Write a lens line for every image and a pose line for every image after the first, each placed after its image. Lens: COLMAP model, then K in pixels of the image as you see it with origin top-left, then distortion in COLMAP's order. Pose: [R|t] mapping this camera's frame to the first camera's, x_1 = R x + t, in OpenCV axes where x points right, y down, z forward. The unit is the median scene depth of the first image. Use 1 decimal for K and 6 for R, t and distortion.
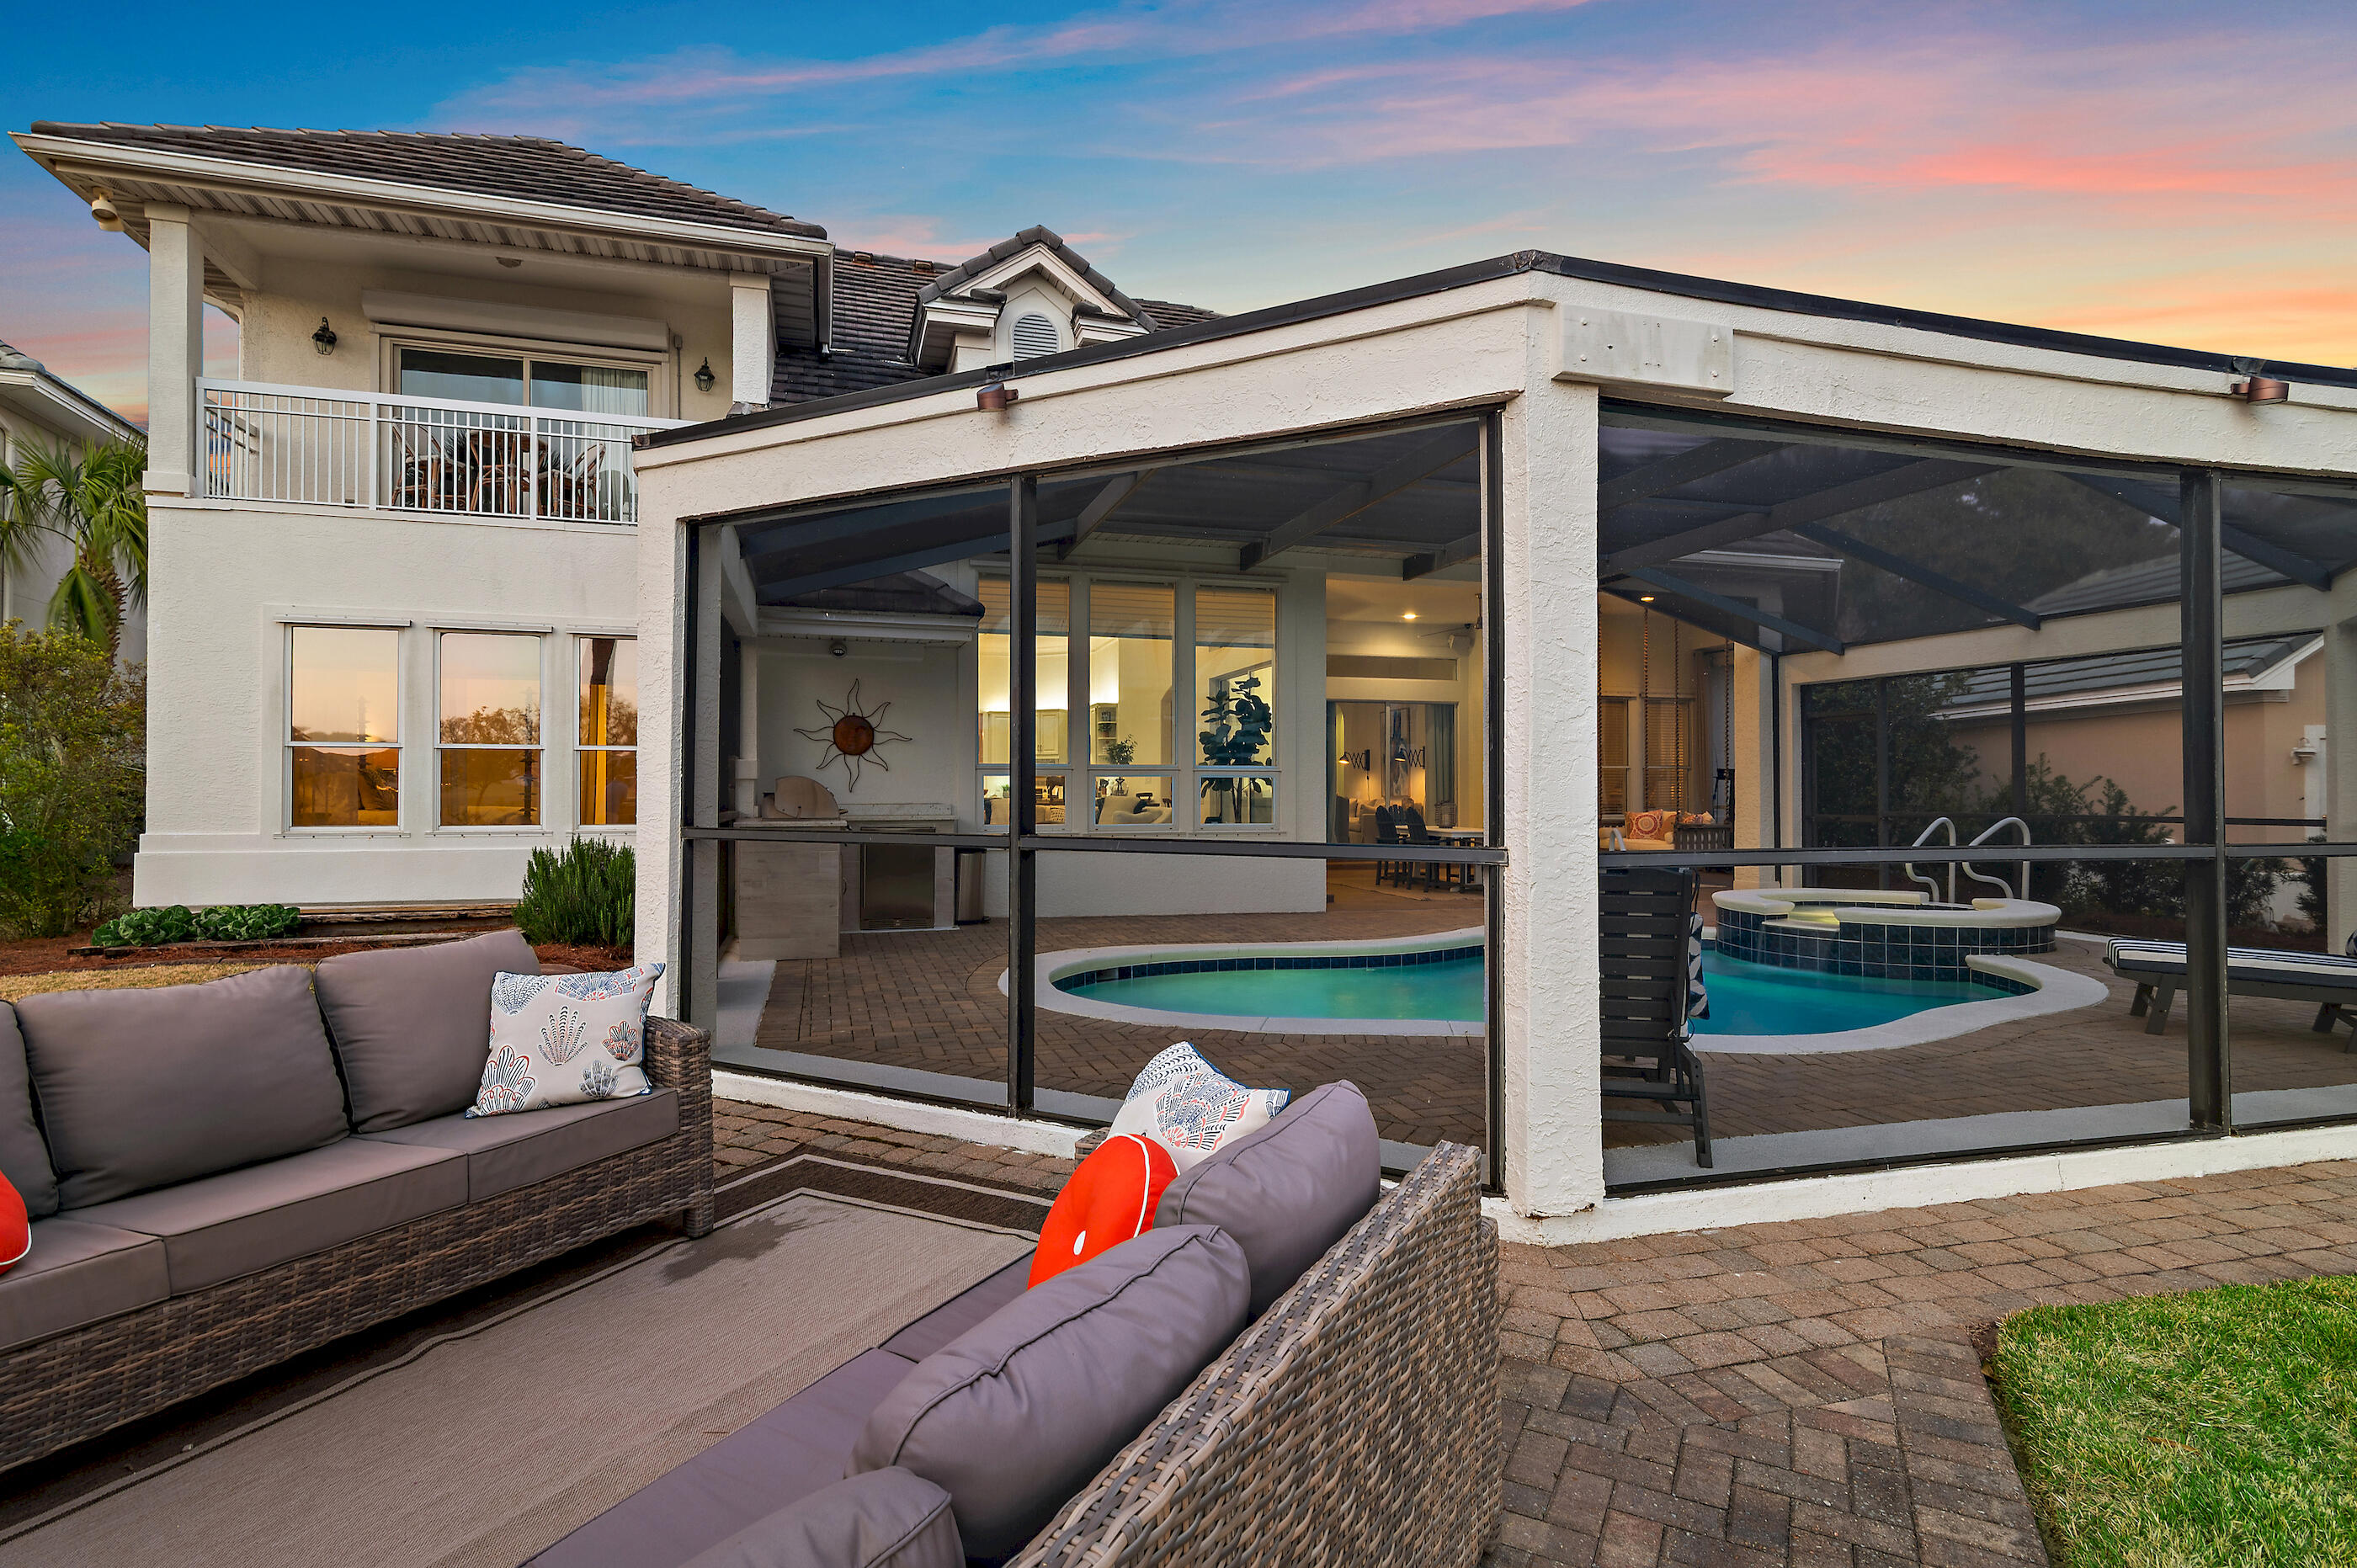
lens RADIAL K [[1204.1, 0, 1178.5], [0, 1204.1, 784.0], [0, 0, 1]] dist [0.023019, -0.000918]
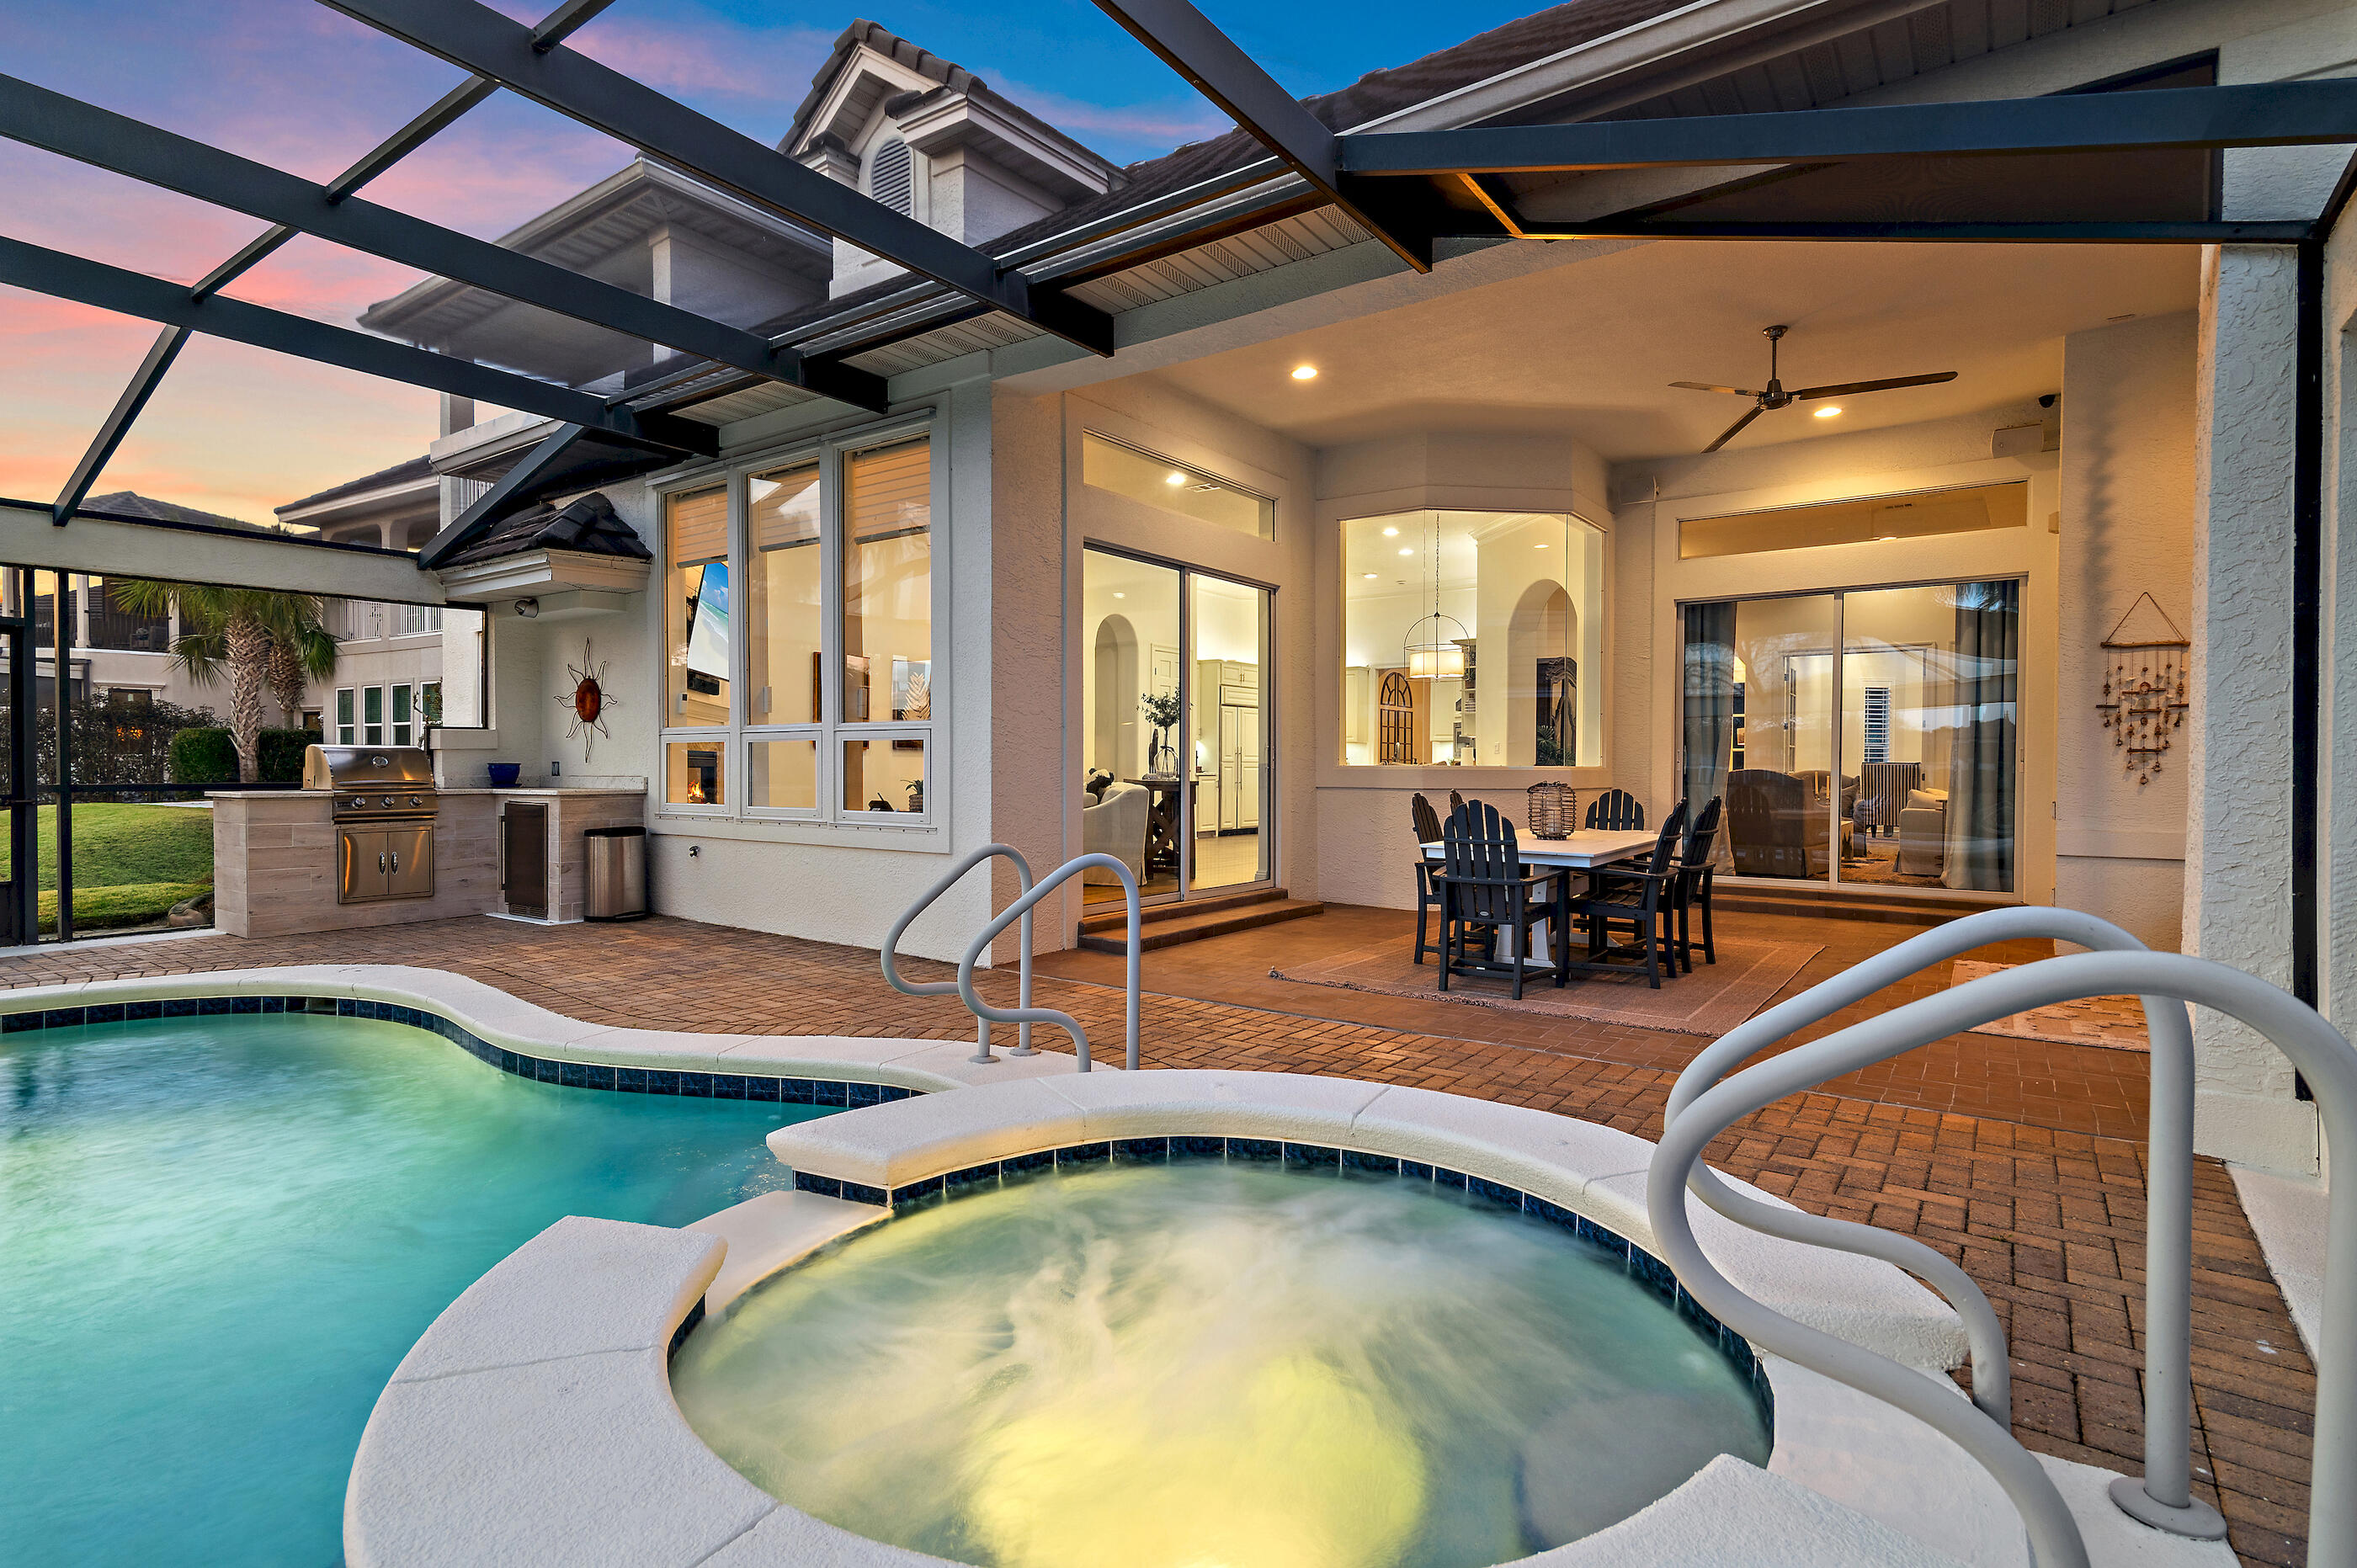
lens RADIAL K [[1146.3, 0, 1182.1], [0, 1146.3, 795.9], [0, 0, 1]] dist [0.010128, -0.000603]
pose [[0.600765, 0.028945, -0.798902, 0.624408], [0.004480, 0.999207, 0.039571, -0.000067], [0.799413, -0.027352, 0.600158, 0.737747]]
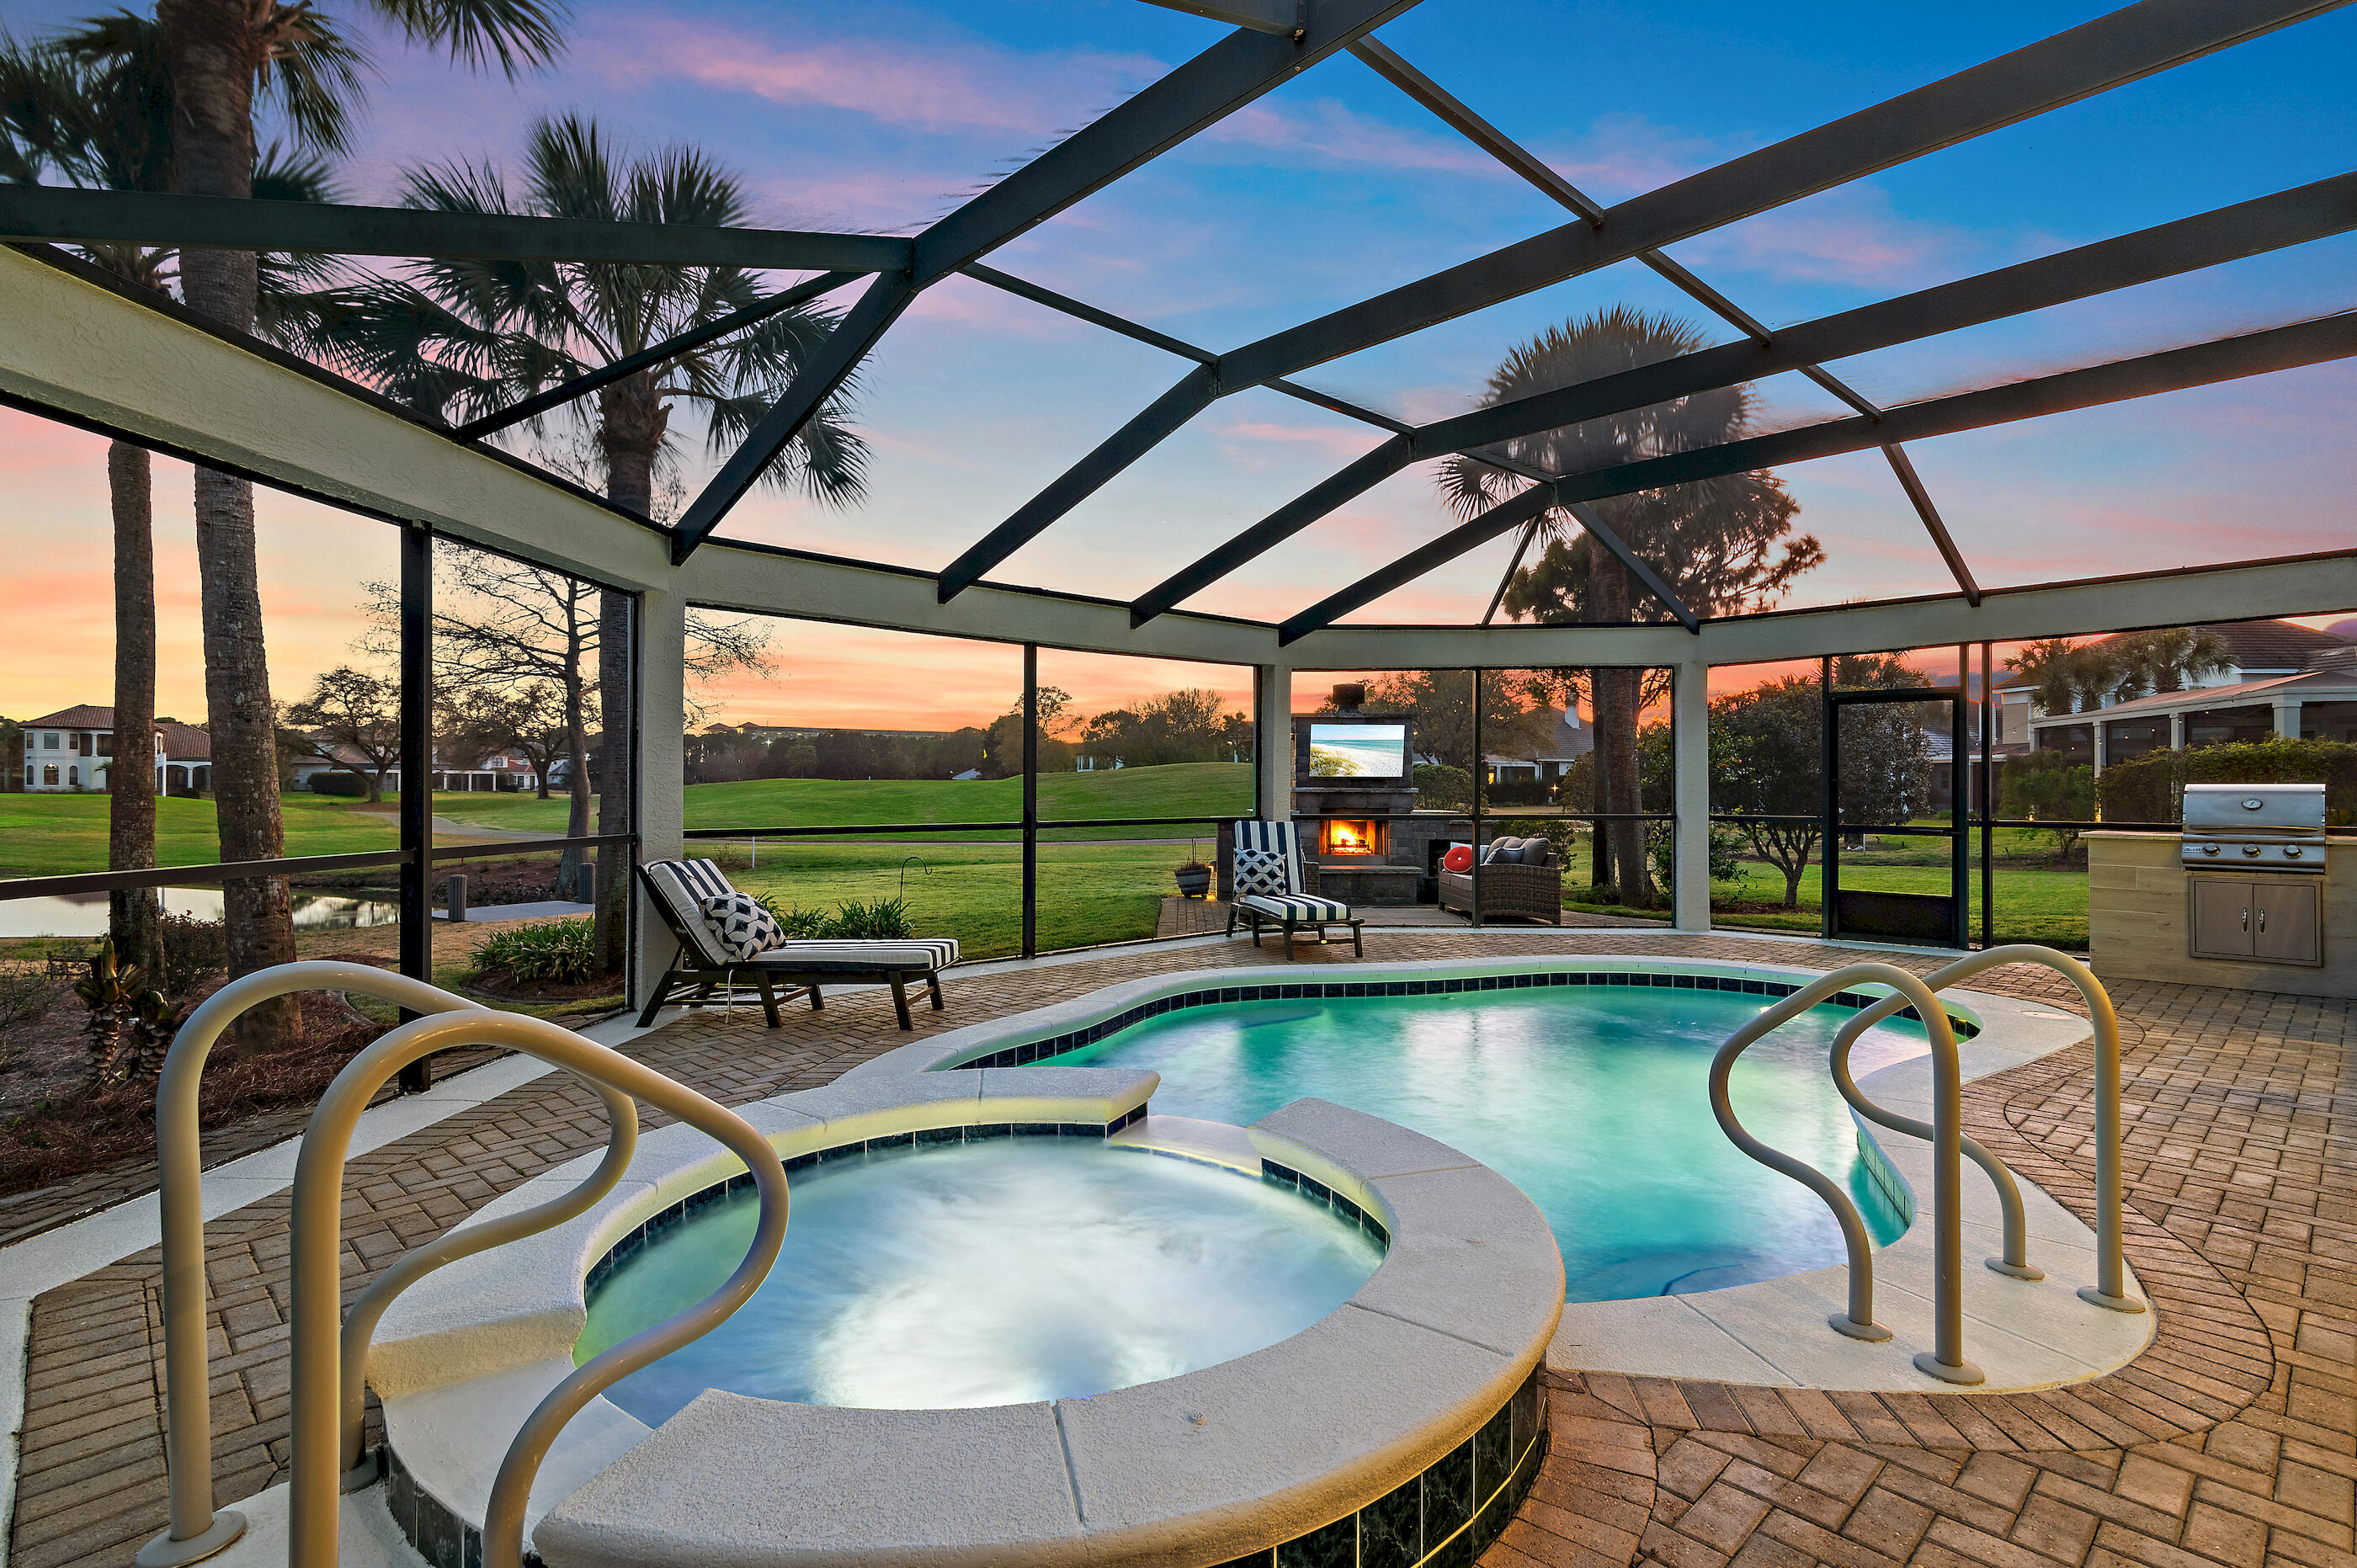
lens RADIAL K [[1159.7, 0, 1178.5], [0, 1159.7, 784.0], [0, 0, 1]] dist [0.021223, 0.000167]
pose [[-0.889386, -0.004866, -0.457131, 0.571718], [0.001826, 0.999898, -0.014196, 0.002077], [0.457153, -0.013461, -0.889286, 1.063344]]
